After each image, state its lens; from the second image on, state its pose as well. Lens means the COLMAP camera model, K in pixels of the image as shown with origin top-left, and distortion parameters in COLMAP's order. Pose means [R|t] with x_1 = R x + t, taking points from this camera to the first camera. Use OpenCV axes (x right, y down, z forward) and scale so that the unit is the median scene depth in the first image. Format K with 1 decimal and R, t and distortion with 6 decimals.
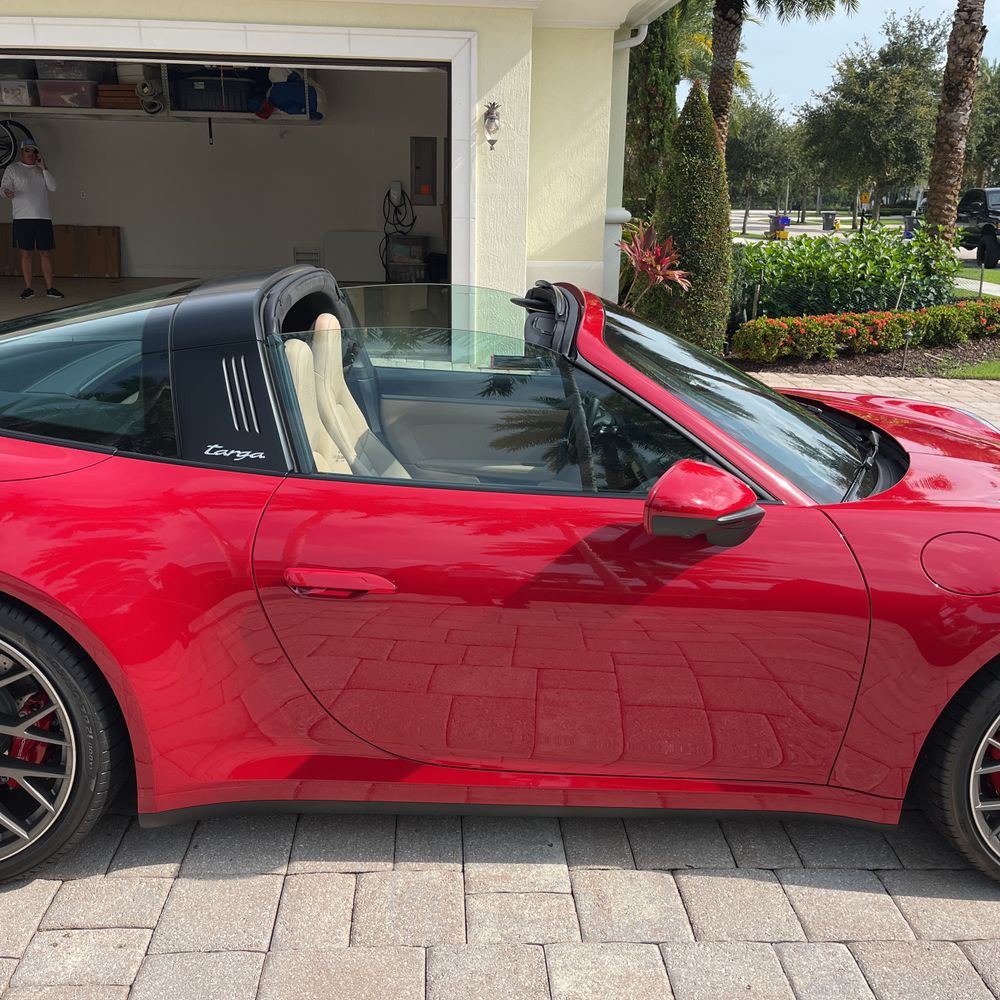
lens RADIAL K [[1020.4, 0, 562.6], [0, 1020.4, 497.9], [0, 0, 1]] dist [0.024160, -0.004762]
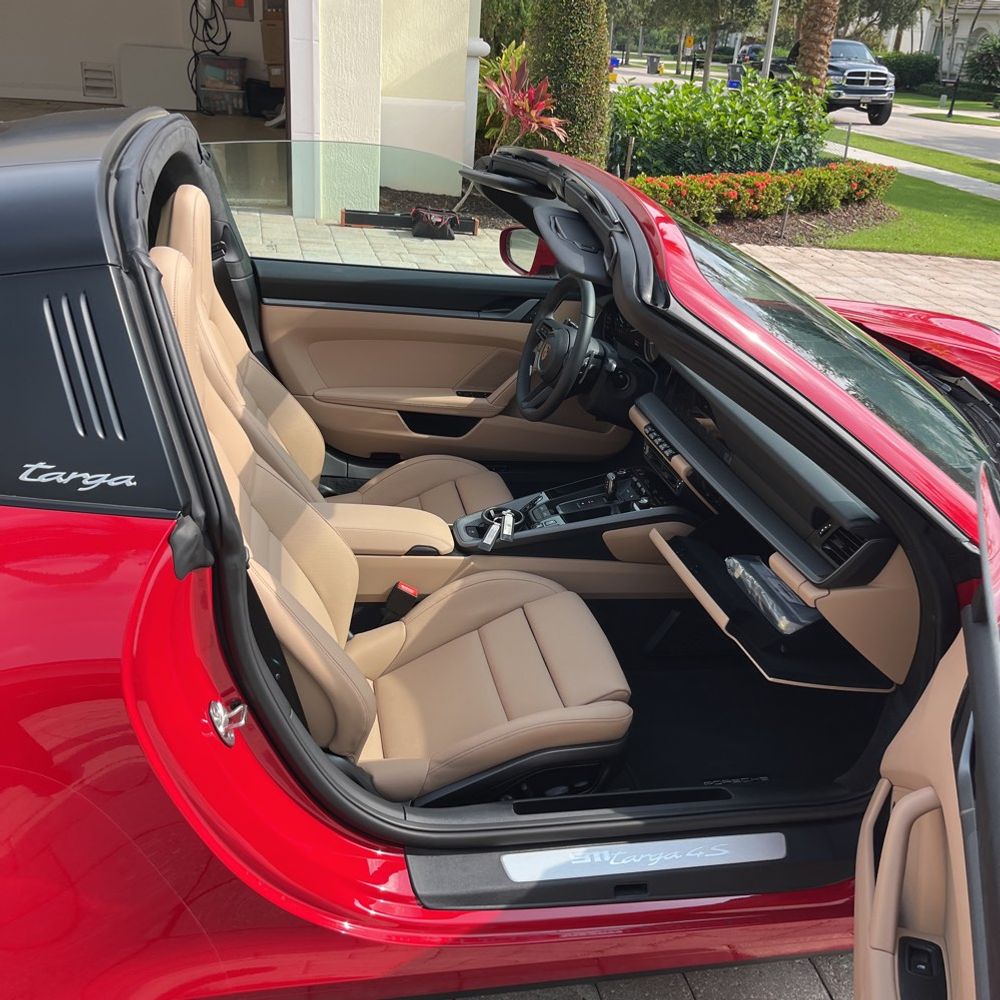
lens RADIAL K [[1020.4, 0, 562.6], [0, 1020.4, 497.9], [0, 0, 1]] dist [0.024160, -0.004762]
pose [[0.985754, -0.015392, 0.167485, -0.029192], [-0.008910, 0.989626, 0.143389, -0.021211], [-0.167954, -0.142838, 0.975391, 0.077814]]
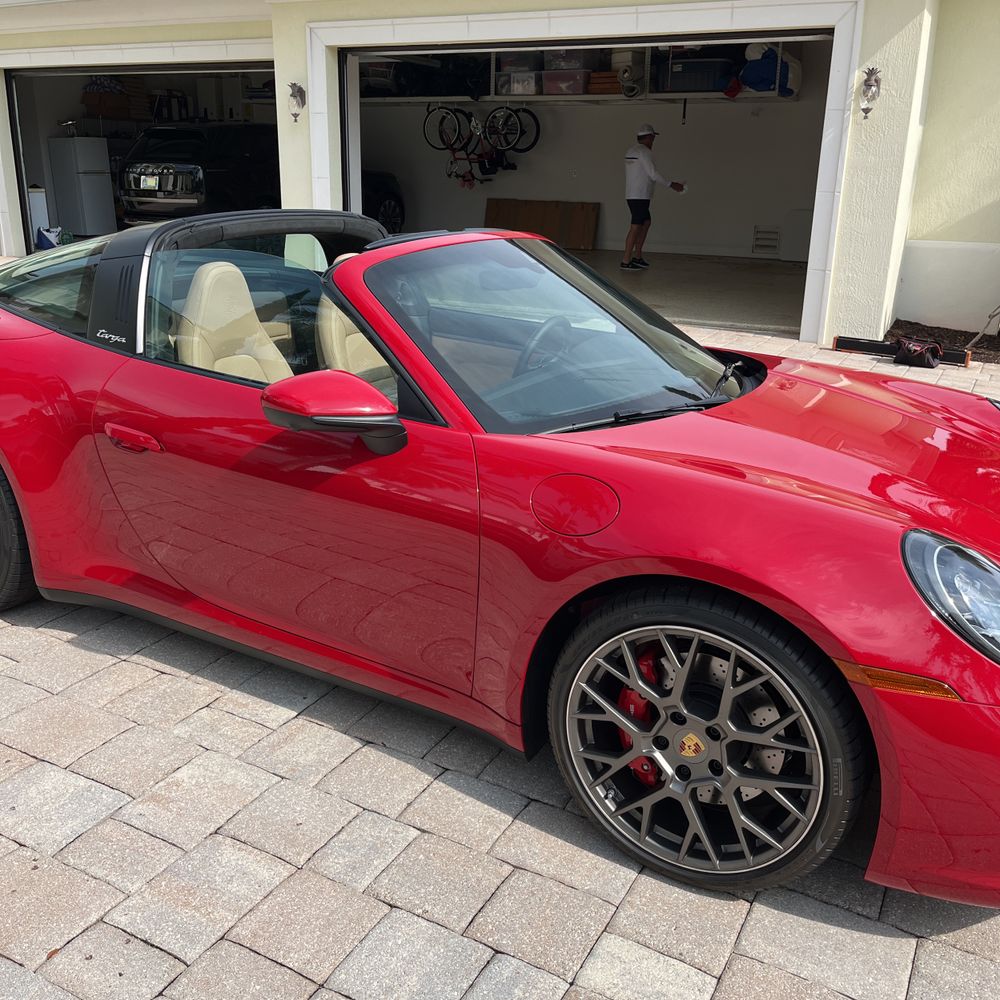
lens RADIAL K [[1036.0, 0, 524.1], [0, 1036.0, 499.6], [0, 0, 1]] dist [0.028152, 0.011201]
pose [[0.851566, 0.158749, -0.499633, 0.160483], [-0.152628, 0.986839, 0.053414, 0.002173], [0.501537, 0.030772, 0.864589, 0.017202]]
